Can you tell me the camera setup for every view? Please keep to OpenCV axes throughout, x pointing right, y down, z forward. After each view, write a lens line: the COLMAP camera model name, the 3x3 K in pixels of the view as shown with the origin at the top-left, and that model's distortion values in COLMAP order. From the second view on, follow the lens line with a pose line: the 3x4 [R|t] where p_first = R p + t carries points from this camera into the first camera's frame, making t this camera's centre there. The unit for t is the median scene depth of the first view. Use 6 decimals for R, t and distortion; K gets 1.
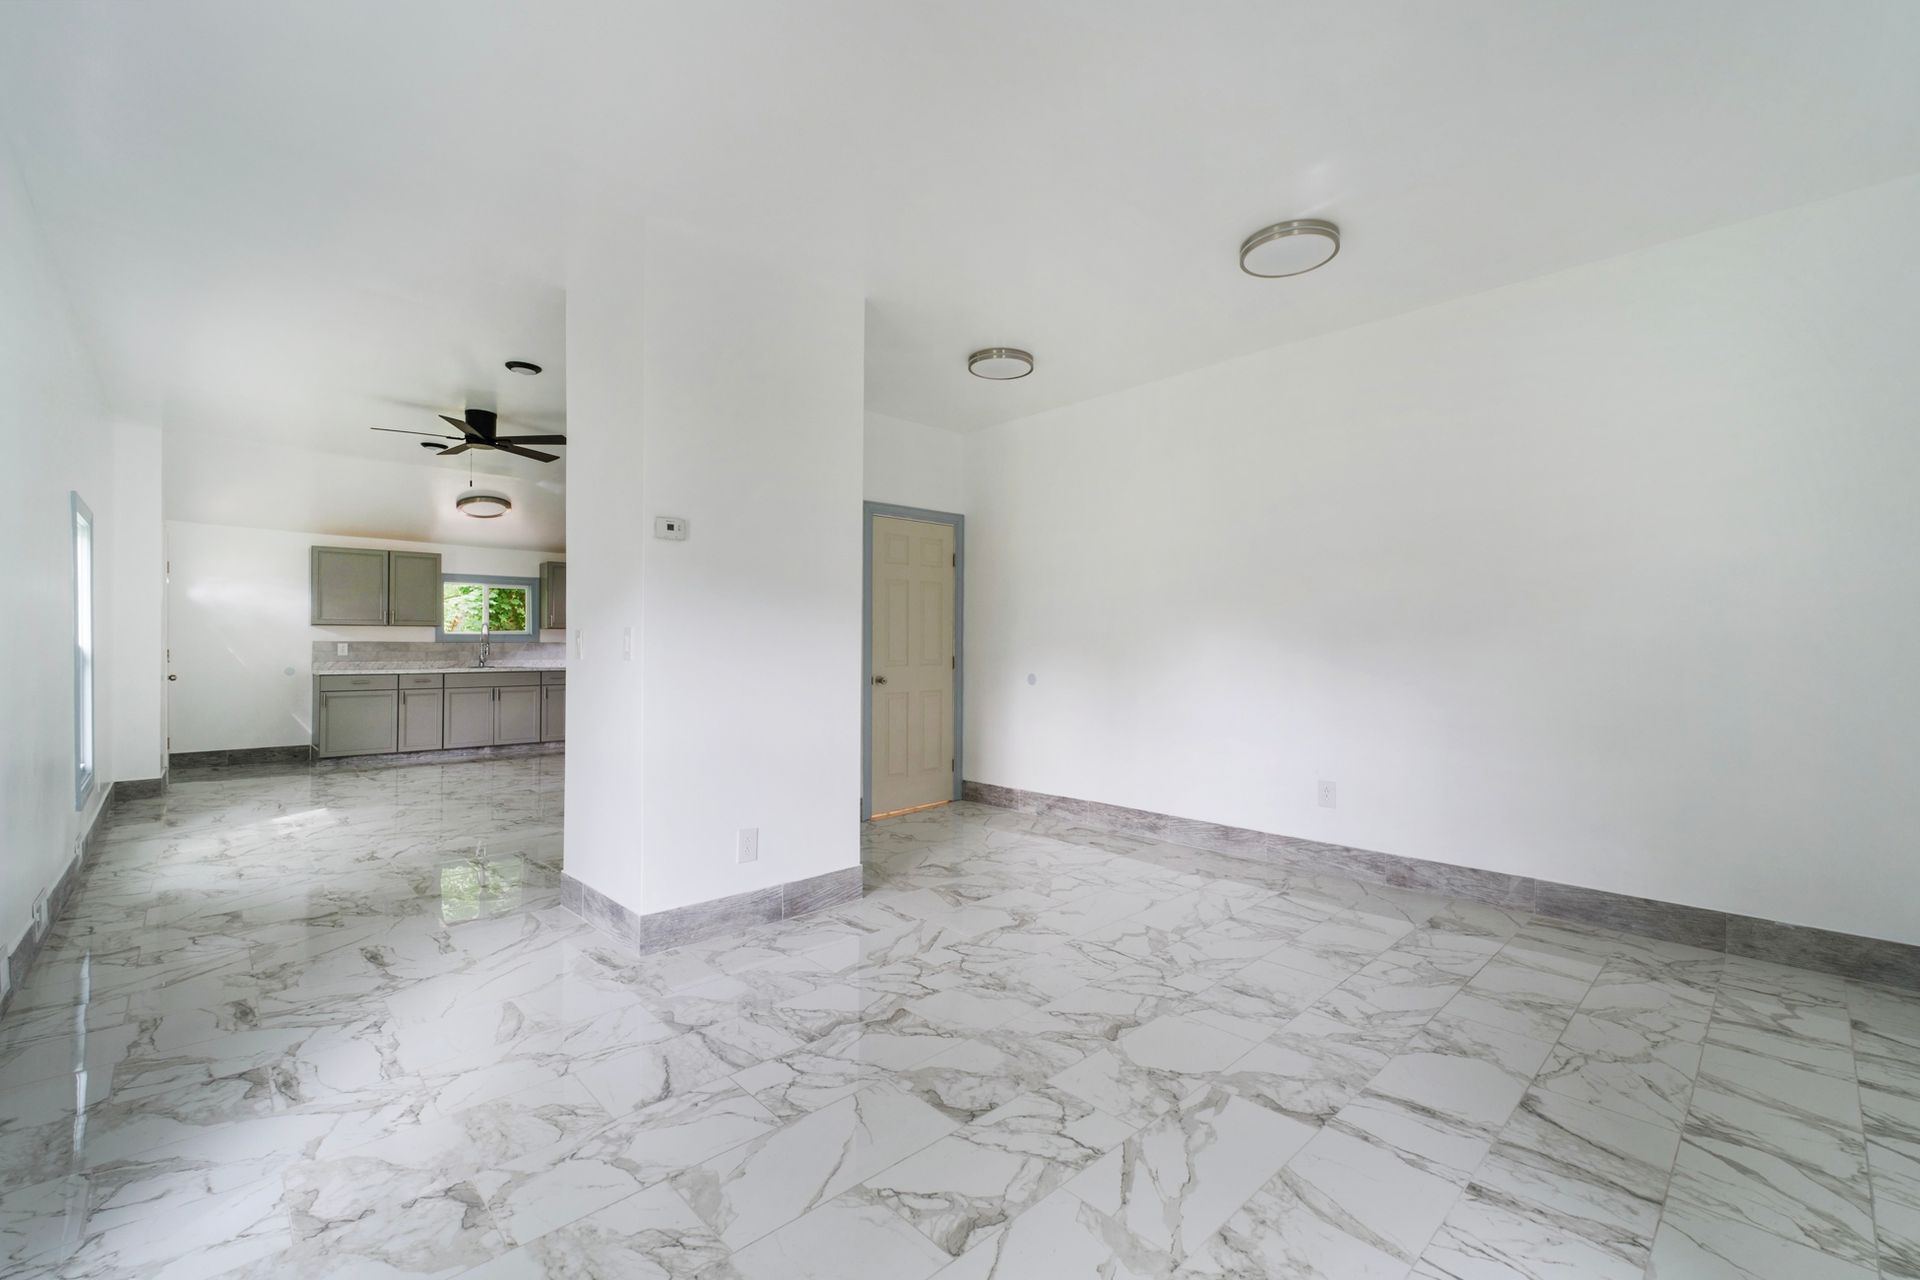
lens RADIAL K [[817.8, 0, 970.0], [0, 817.8, 629.2], [0, 0, 1]] dist [-0.001696, 0.000231]
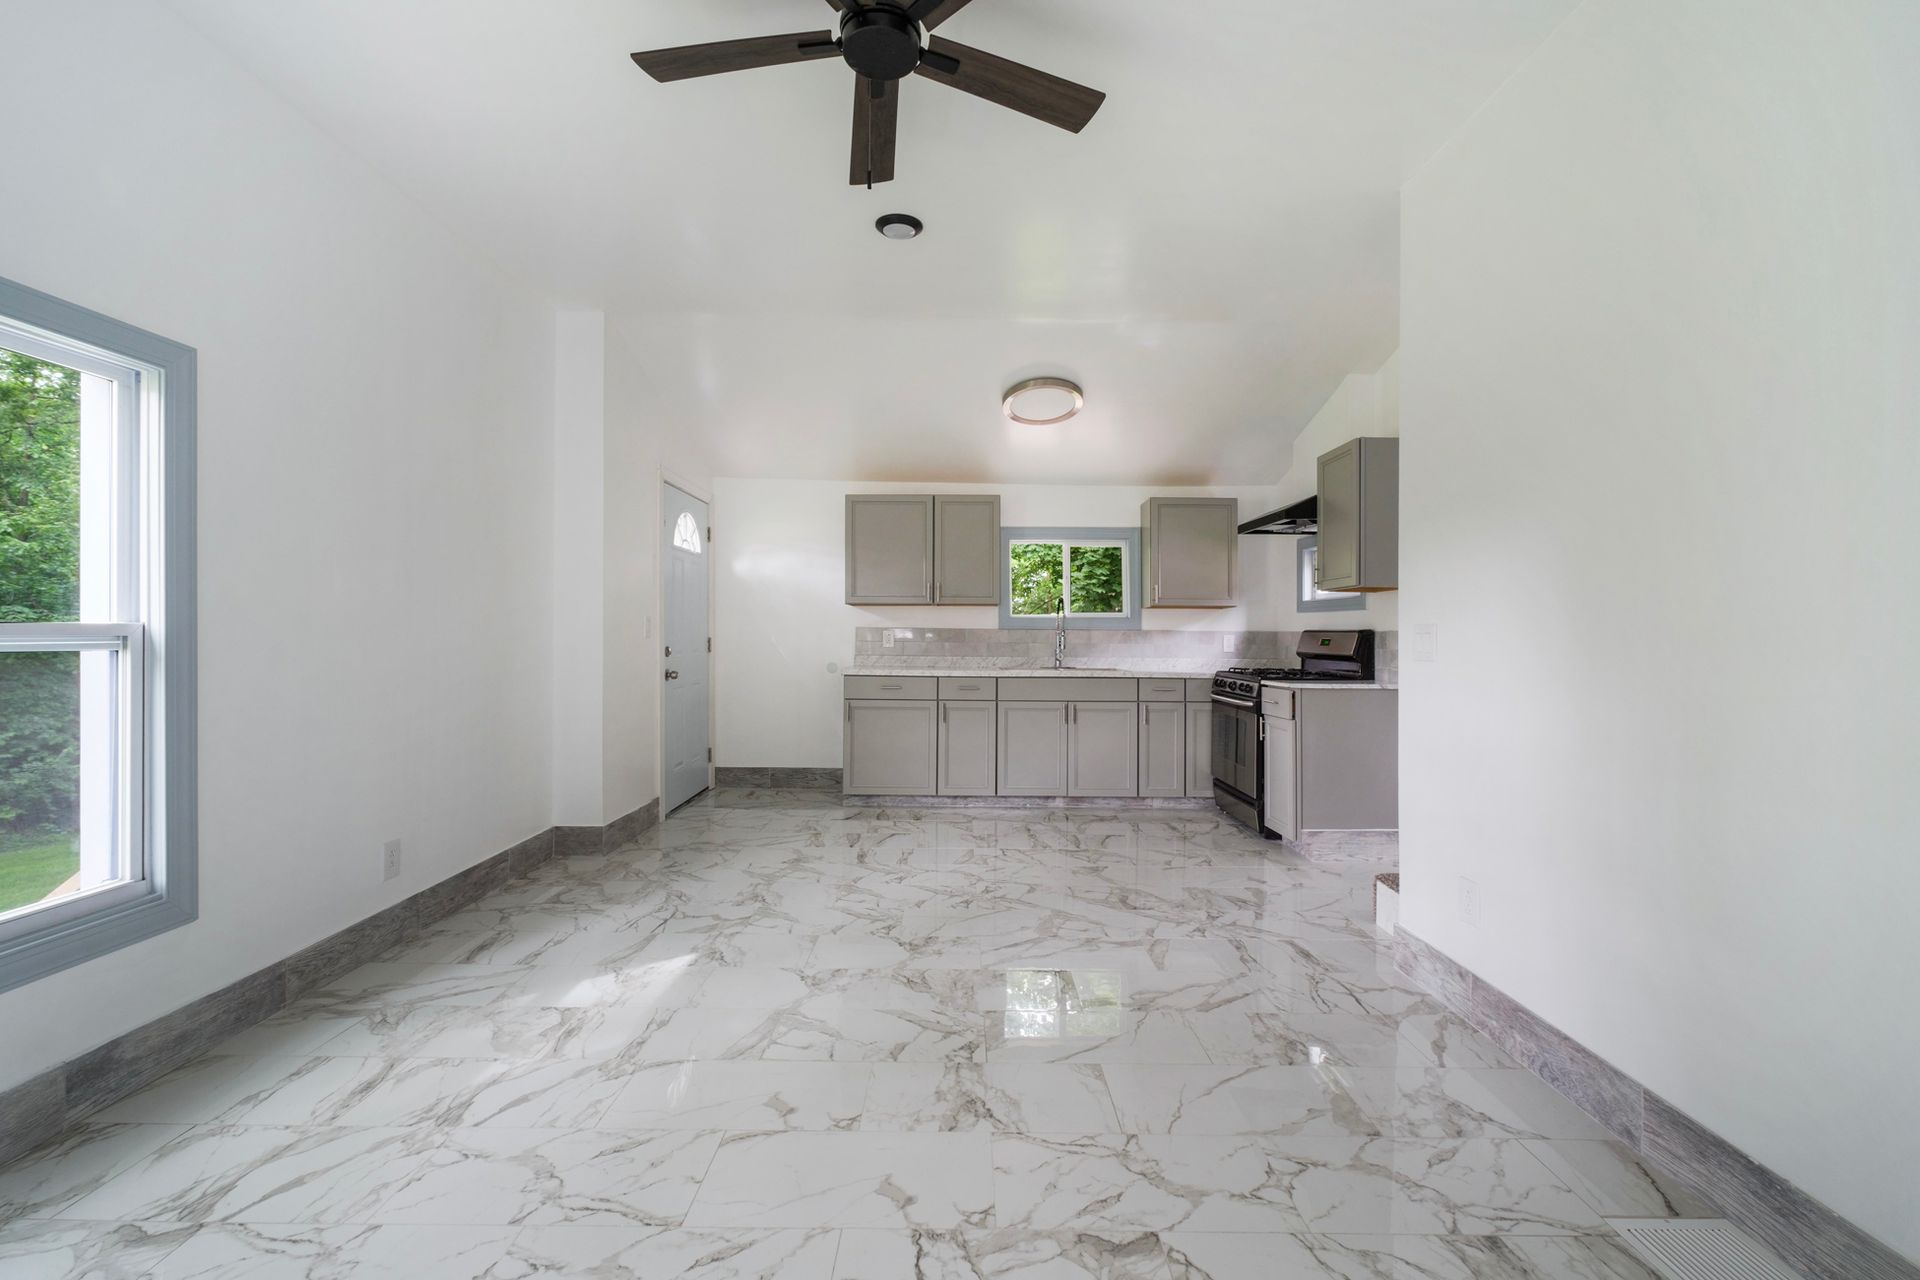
lens RADIAL K [[817.8, 0, 970.0], [0, 817.8, 629.2], [0, 0, 1]] dist [-0.001696, 0.000231]
pose [[0.729616, 0.000803, -0.683857, -0.228228], [0.005092, 0.999965, 0.006606, 0.012310], [0.683838, -0.008302, 0.729586, 0.532682]]
